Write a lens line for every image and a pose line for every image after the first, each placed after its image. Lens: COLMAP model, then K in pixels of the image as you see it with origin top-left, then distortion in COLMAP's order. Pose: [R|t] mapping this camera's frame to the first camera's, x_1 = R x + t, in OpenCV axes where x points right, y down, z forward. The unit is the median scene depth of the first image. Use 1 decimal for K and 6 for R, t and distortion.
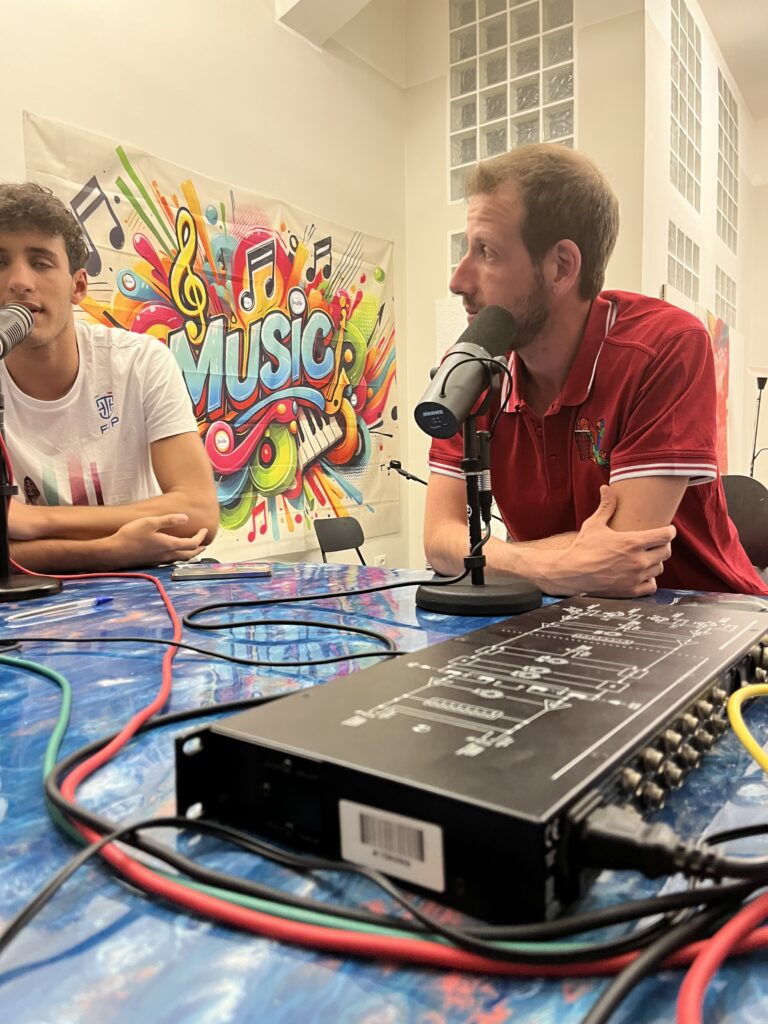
lens RADIAL K [[775.3, 0, 381.5], [0, 775.3, 531.4], [0, 0, 1]] dist [0.010436, -0.003271]
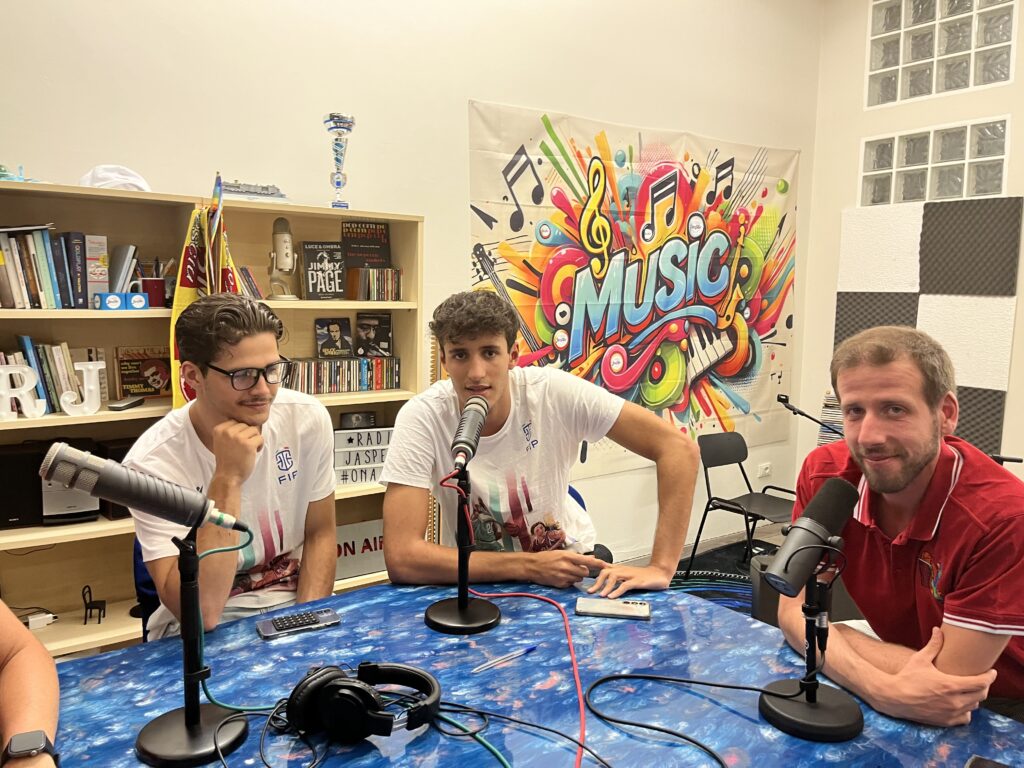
lens RADIAL K [[773.1, 0, 504.7], [0, 773.1, 385.4], [0, 0, 1]] dist [0.078281, -0.118769]
pose [[0.941897, 0.064434, -0.329664, 0.009512], [-0.055231, 0.997780, 0.037216, -0.108377], [0.331330, -0.016846, 0.943365, -0.087658]]
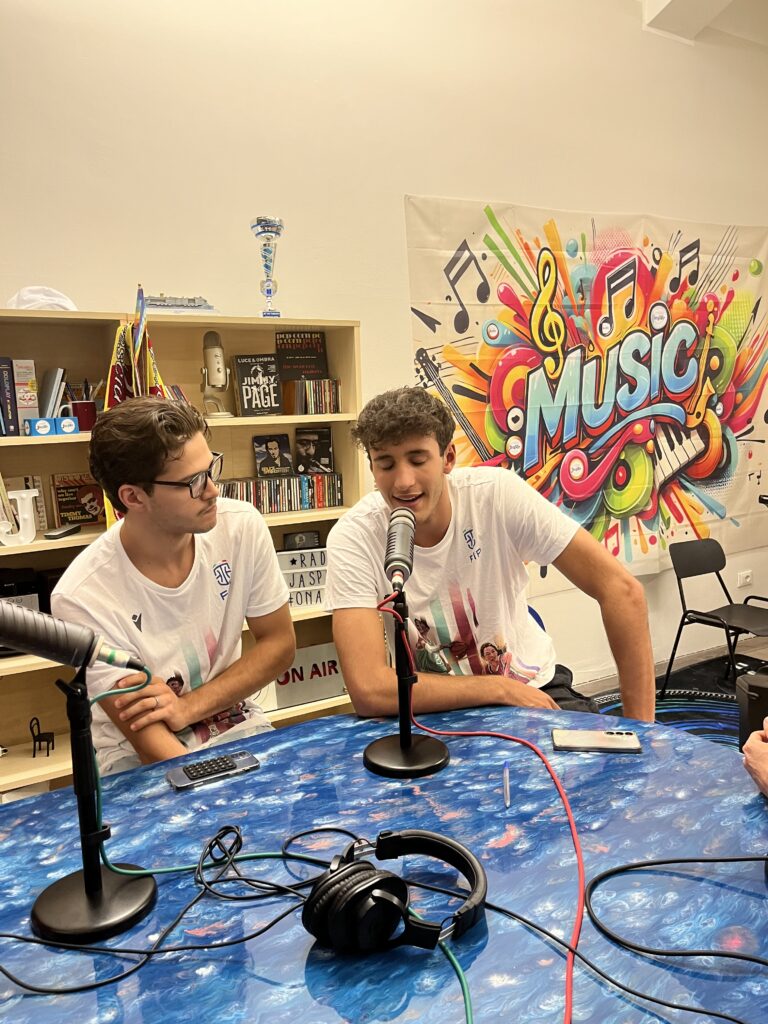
lens RADIAL K [[773.7, 0, 381.5], [0, 773.7, 517.7], [0, 0, 1]] dist [0.056740, -0.088596]
pose [[0.903847, 0.033667, -0.426529, 0.002069], [-0.009116, 0.998188, 0.059473, -0.103002], [0.427759, -0.049867, 0.902516, -0.039425]]
